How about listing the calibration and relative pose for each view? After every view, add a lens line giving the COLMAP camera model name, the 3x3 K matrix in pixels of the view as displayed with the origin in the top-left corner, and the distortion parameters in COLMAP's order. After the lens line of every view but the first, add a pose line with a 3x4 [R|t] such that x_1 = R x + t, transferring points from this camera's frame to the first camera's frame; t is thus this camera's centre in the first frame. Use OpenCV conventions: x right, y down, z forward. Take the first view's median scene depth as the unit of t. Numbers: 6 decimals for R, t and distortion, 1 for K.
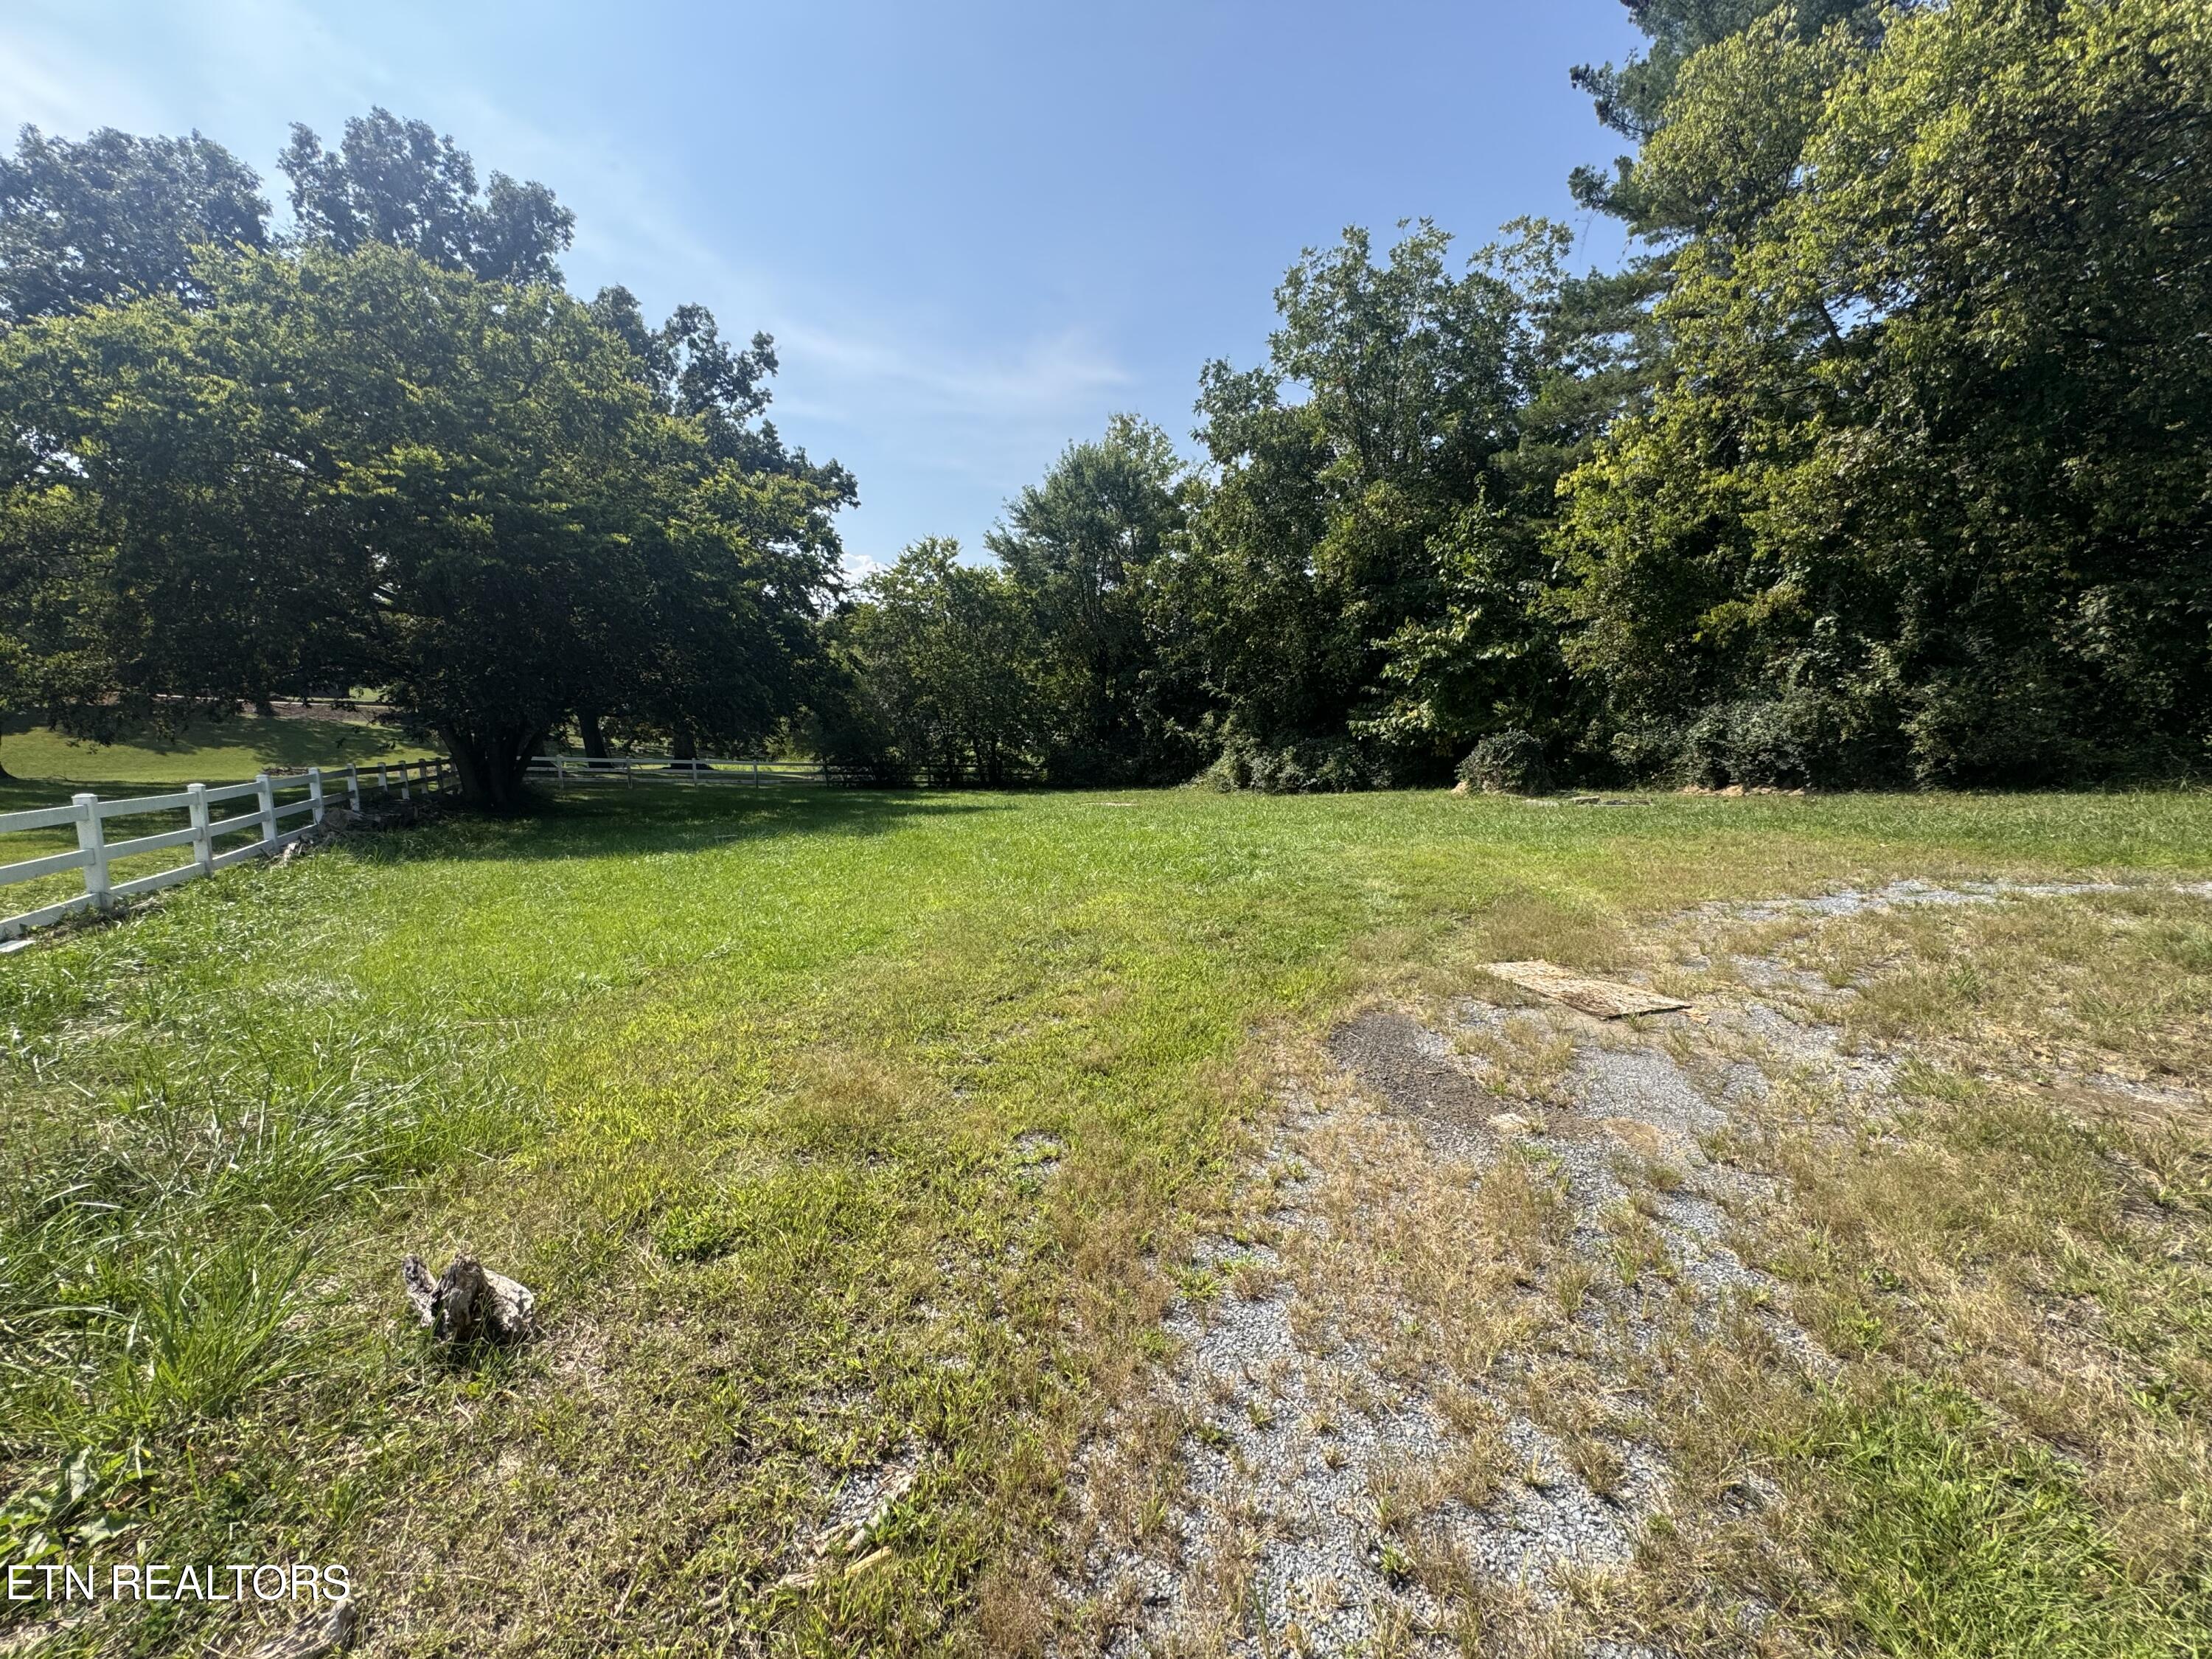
lens RADIAL K [[884.1, 0, 1108.6], [0, 884.1, 831.3], [0, 0, 1]] dist [-0.003461, 0.000286]
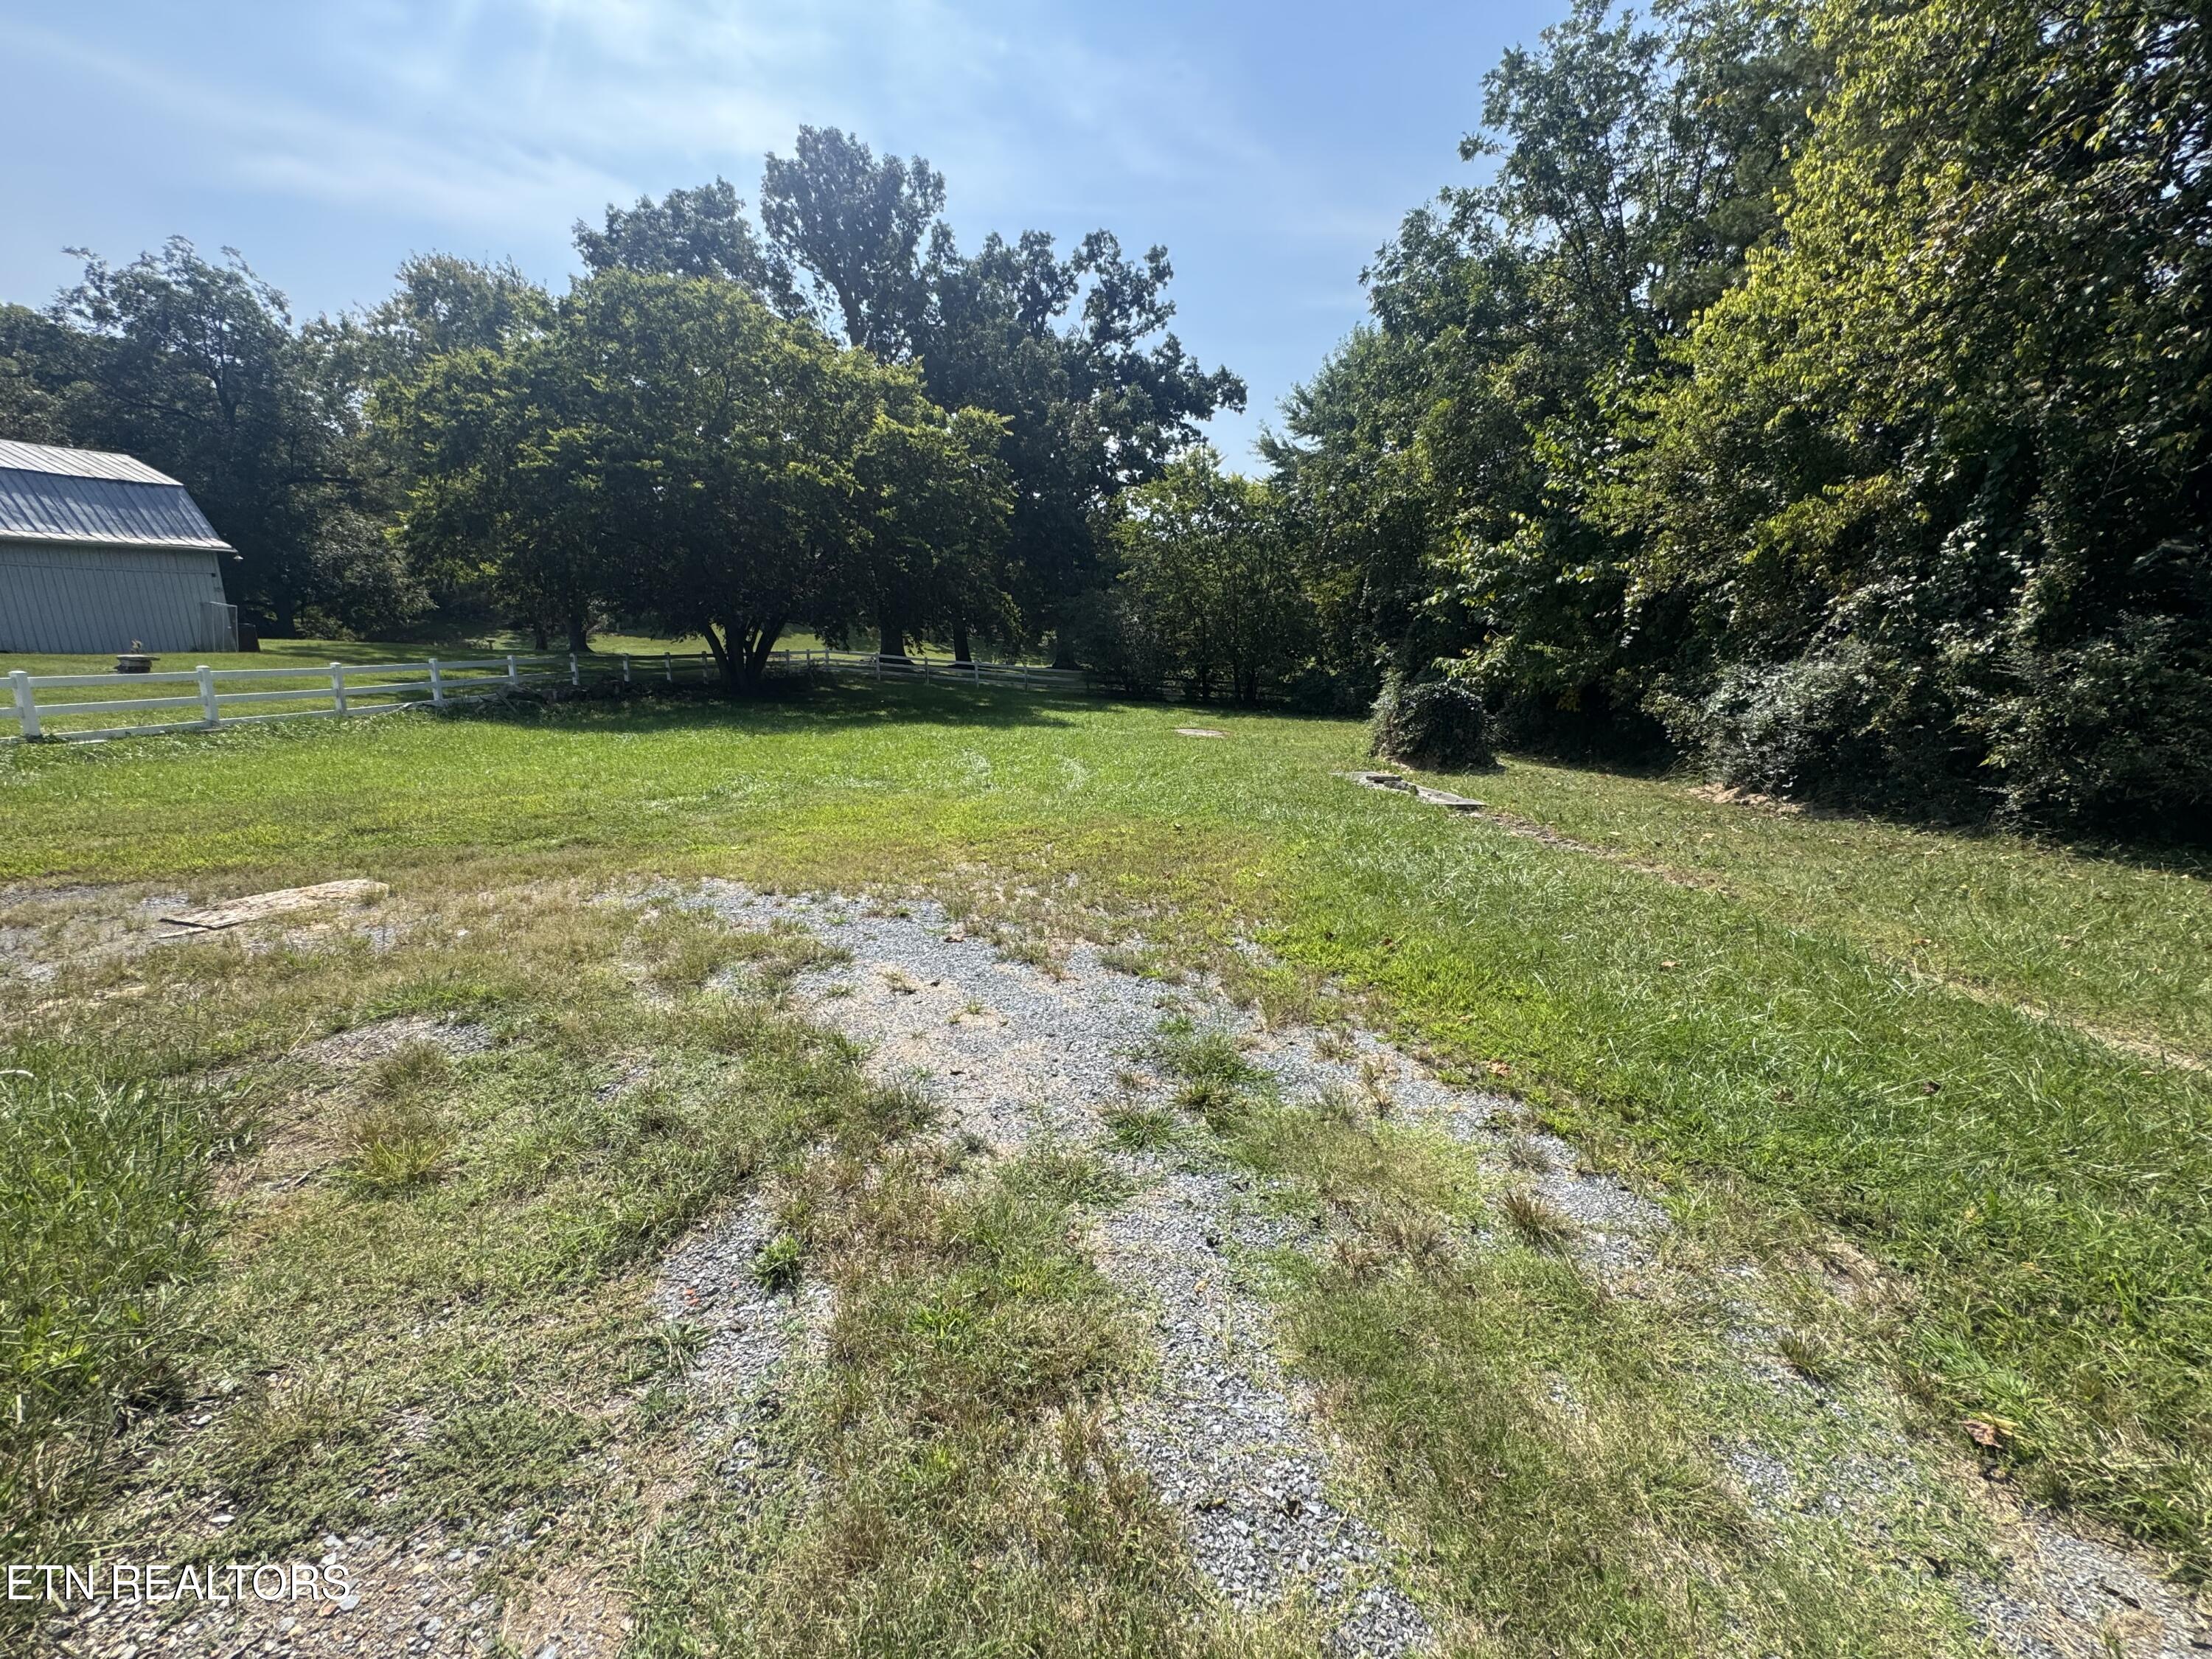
lens RADIAL K [[884.1, 0, 1108.4], [0, 884.1, 830.0], [0, 0, 1]] dist [-0.003461, 0.000286]
pose [[0.846305, 0.150196, -0.511086, 0.196512], [-0.098455, 0.987001, 0.127024, -0.017356], [0.523521, -0.057182, 0.850092, 0.056822]]
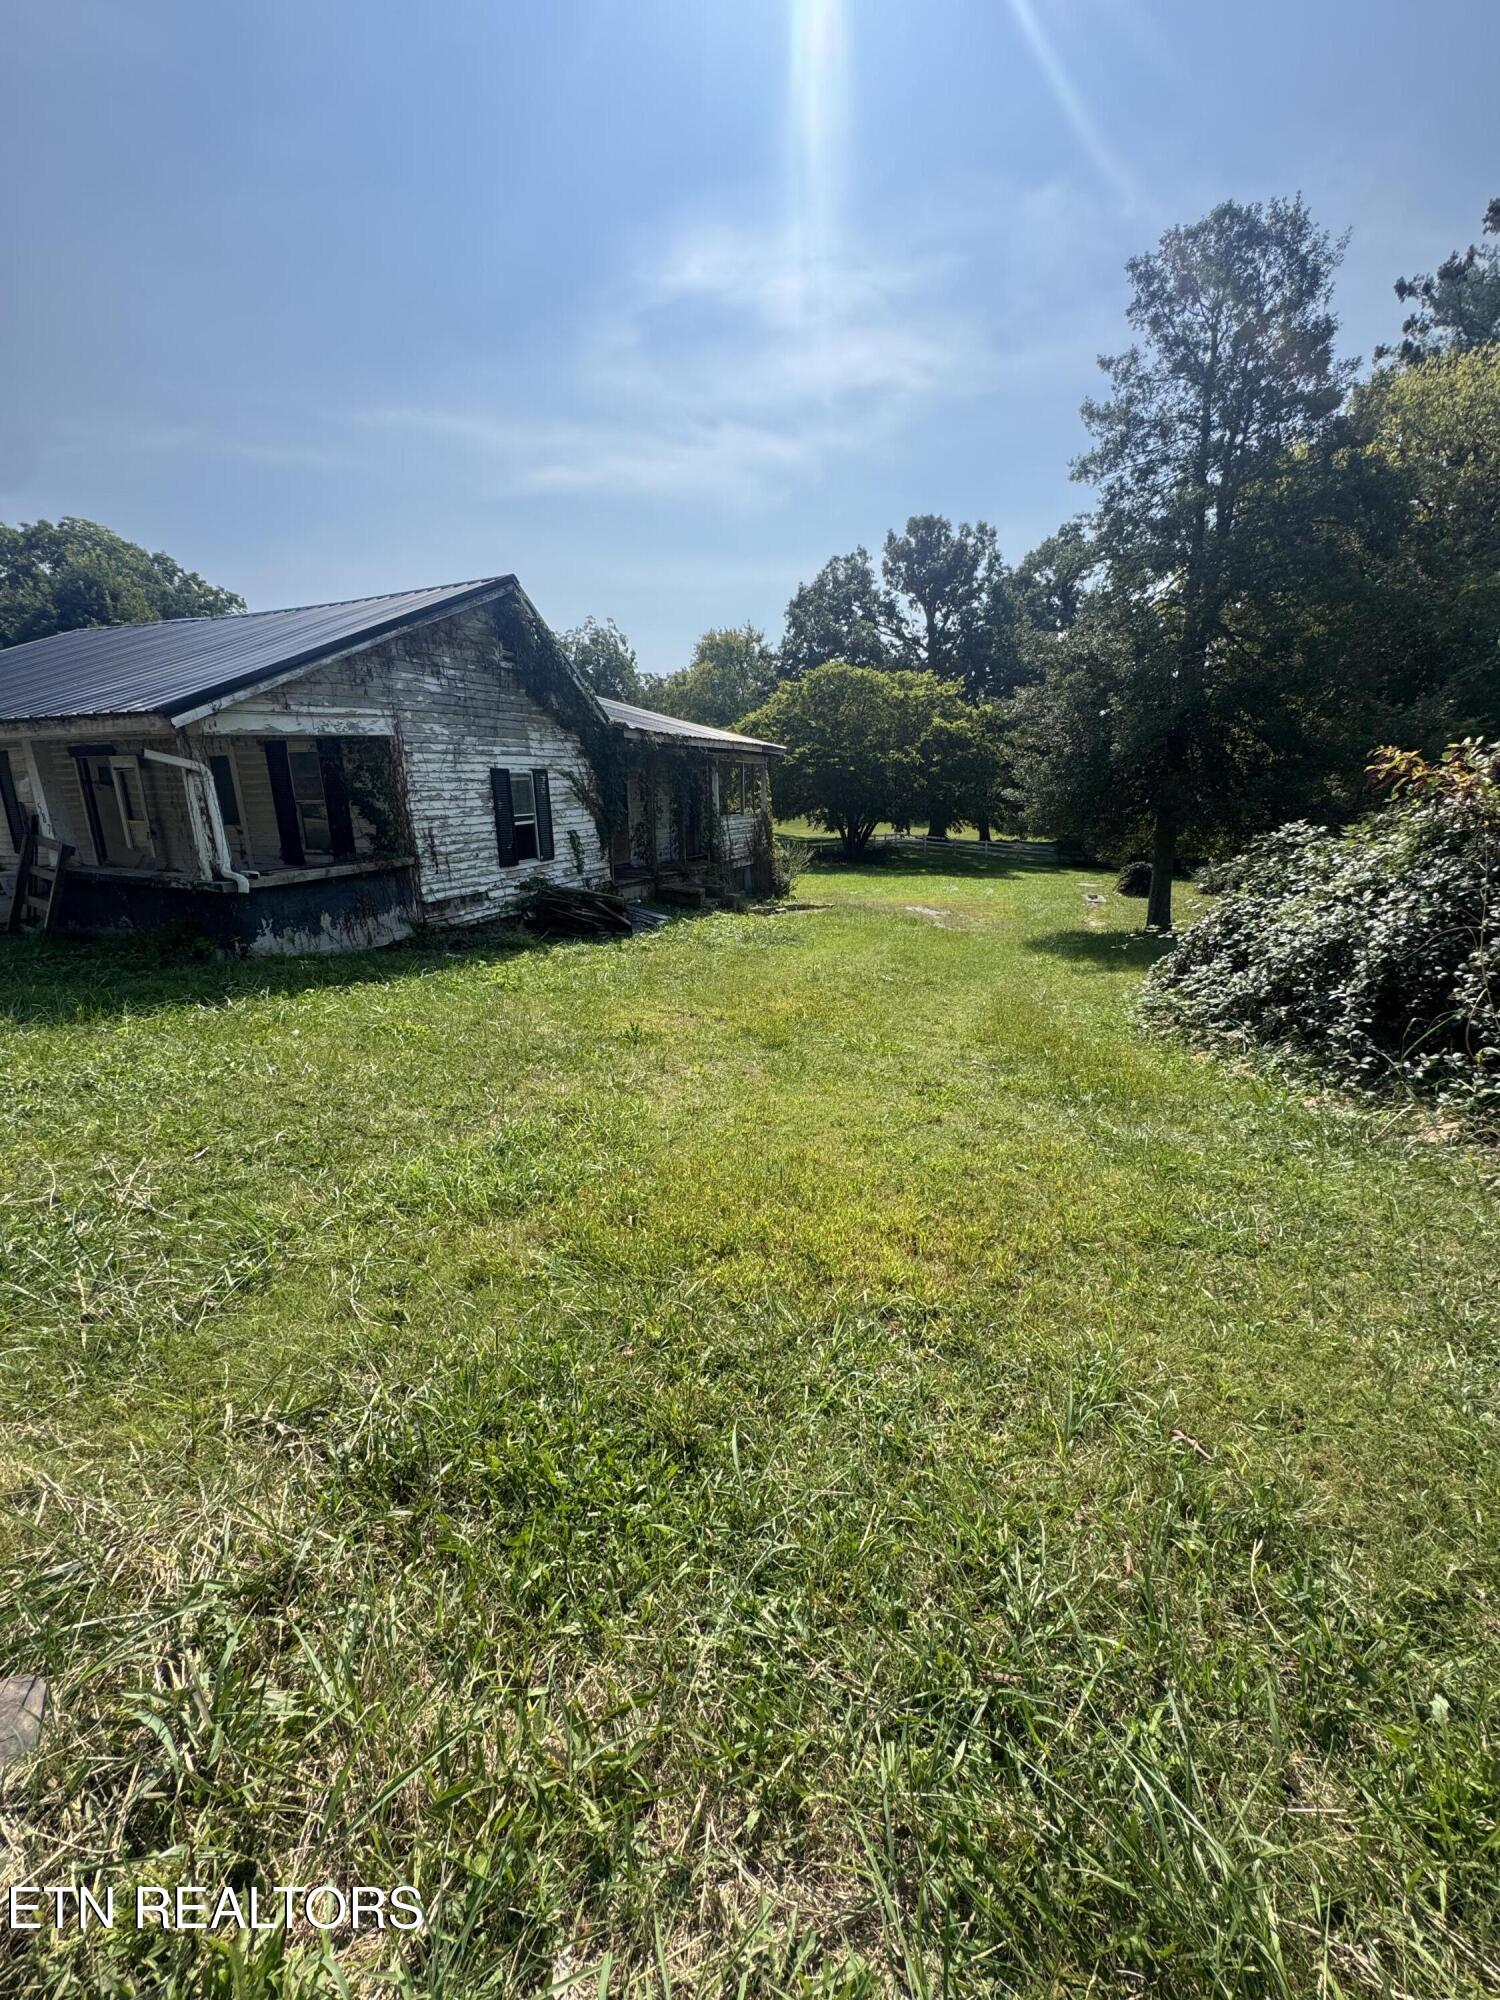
lens RADIAL K [[799.4, 0, 750.0], [0, 799.4, 1000.5], [0, 0, 1]] dist [-0.003461, 0.000286]
pose [[0.513298, 0.232176, -0.826207, 0.476667], [-0.115535, 0.972641, 0.201548, -0.022437], [0.850398, -0.007999, 0.526079, -0.199840]]
